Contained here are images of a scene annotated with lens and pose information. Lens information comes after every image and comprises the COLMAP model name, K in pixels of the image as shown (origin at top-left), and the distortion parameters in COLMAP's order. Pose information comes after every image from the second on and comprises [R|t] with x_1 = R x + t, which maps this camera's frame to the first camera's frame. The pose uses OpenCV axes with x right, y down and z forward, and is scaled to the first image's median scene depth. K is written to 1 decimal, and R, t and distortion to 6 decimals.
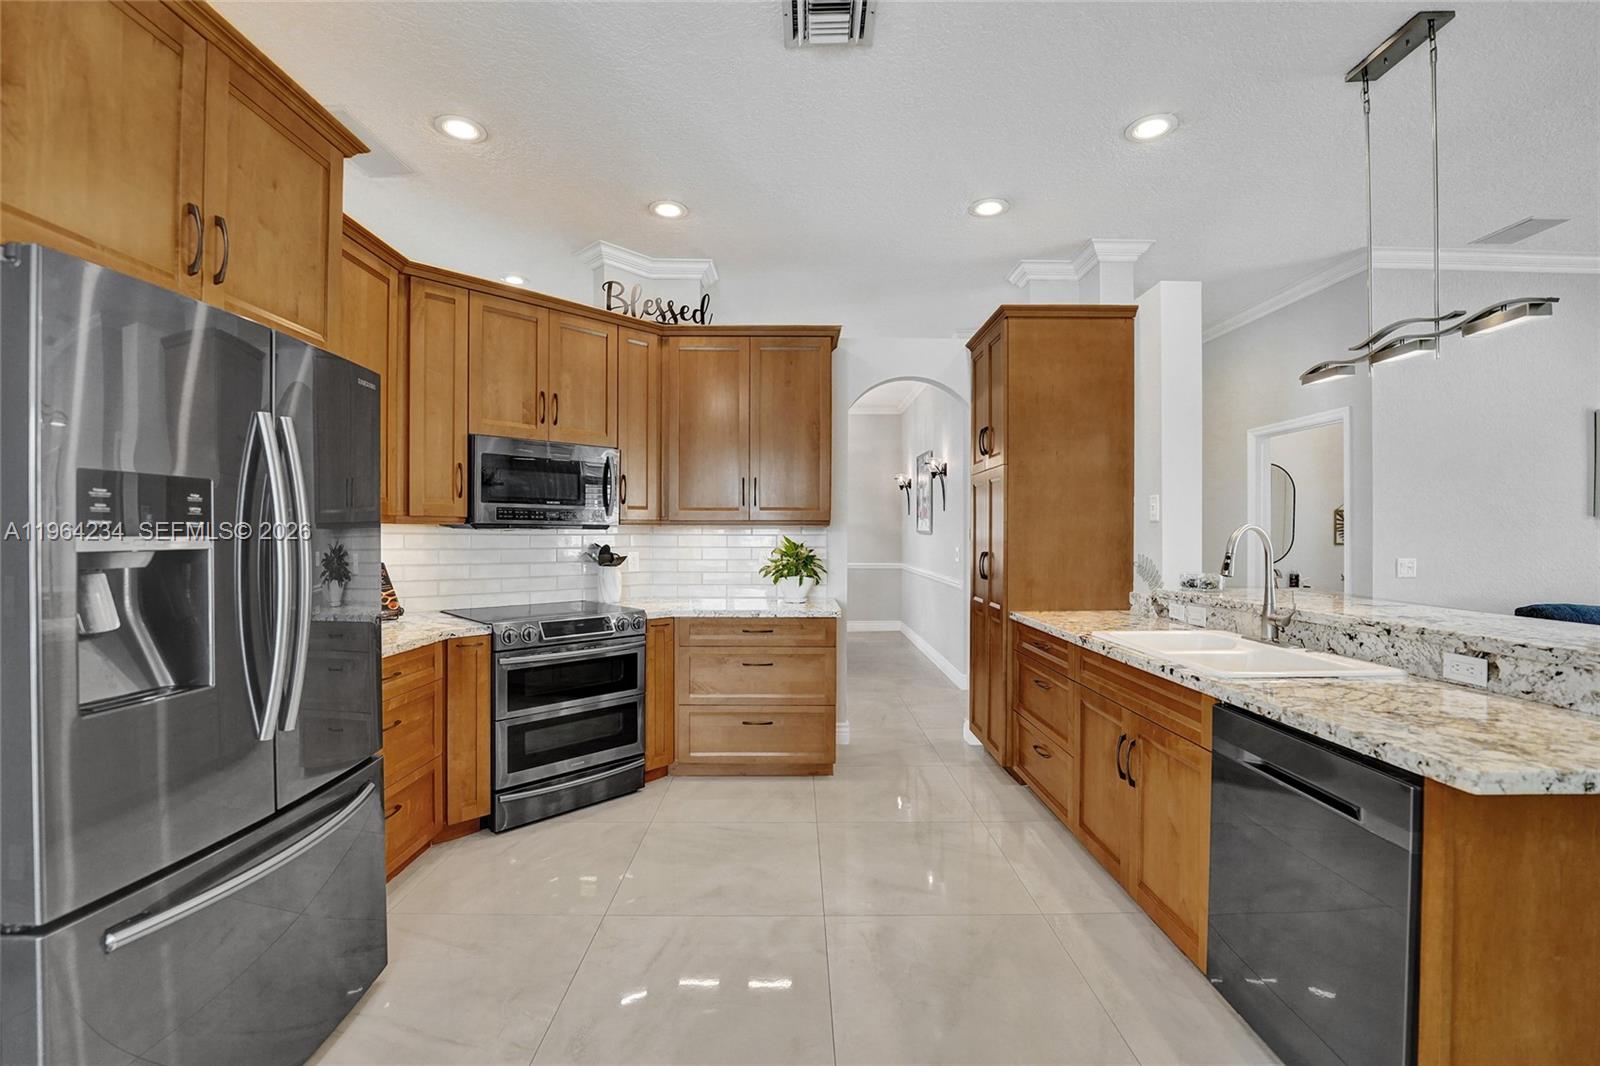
lens RADIAL K [[655.6, 0, 794.6], [0, 655.6, 530.0], [0, 0, 1]] dist [-0.022569, 0.000499]
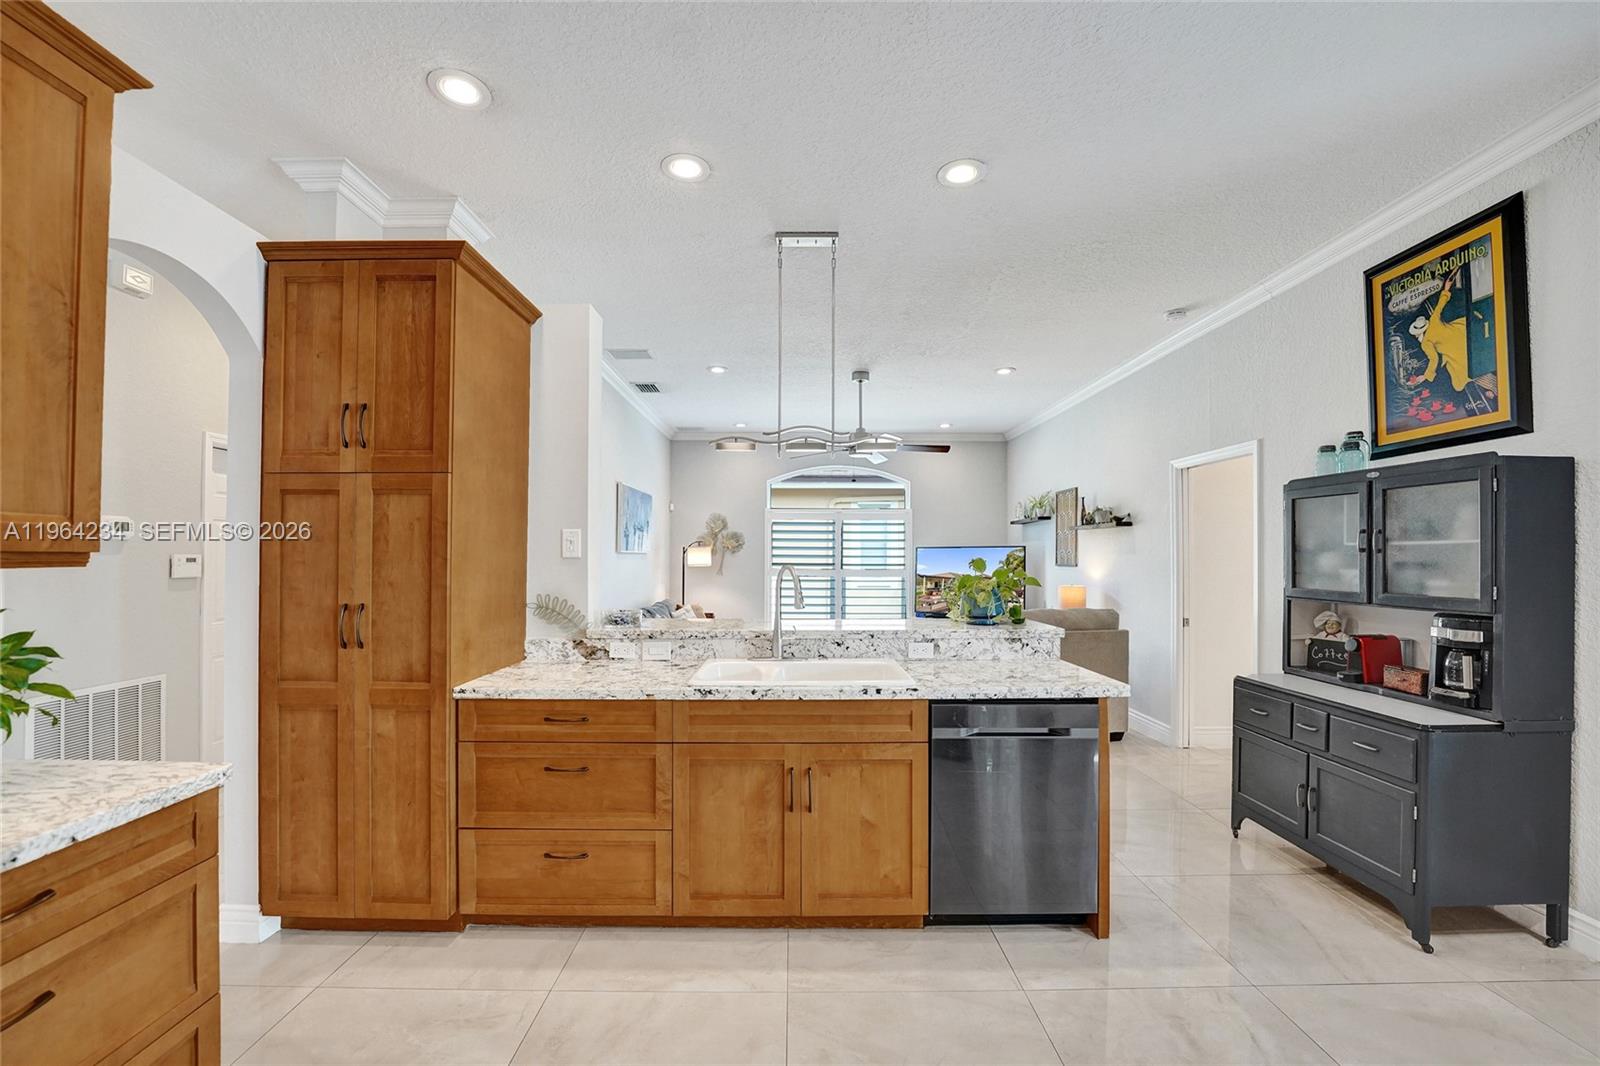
lens RADIAL K [[658.7, 0, 801.3], [0, 658.7, 549.8], [0, 0, 1]] dist [-0.016767, 0.000454]
pose [[0.012892, 0.009125, 0.999875, -0.604132], [-0.007147, 0.999934, -0.009034, -0.029813], [-0.999891, -0.007029, 0.012957, 1.066218]]
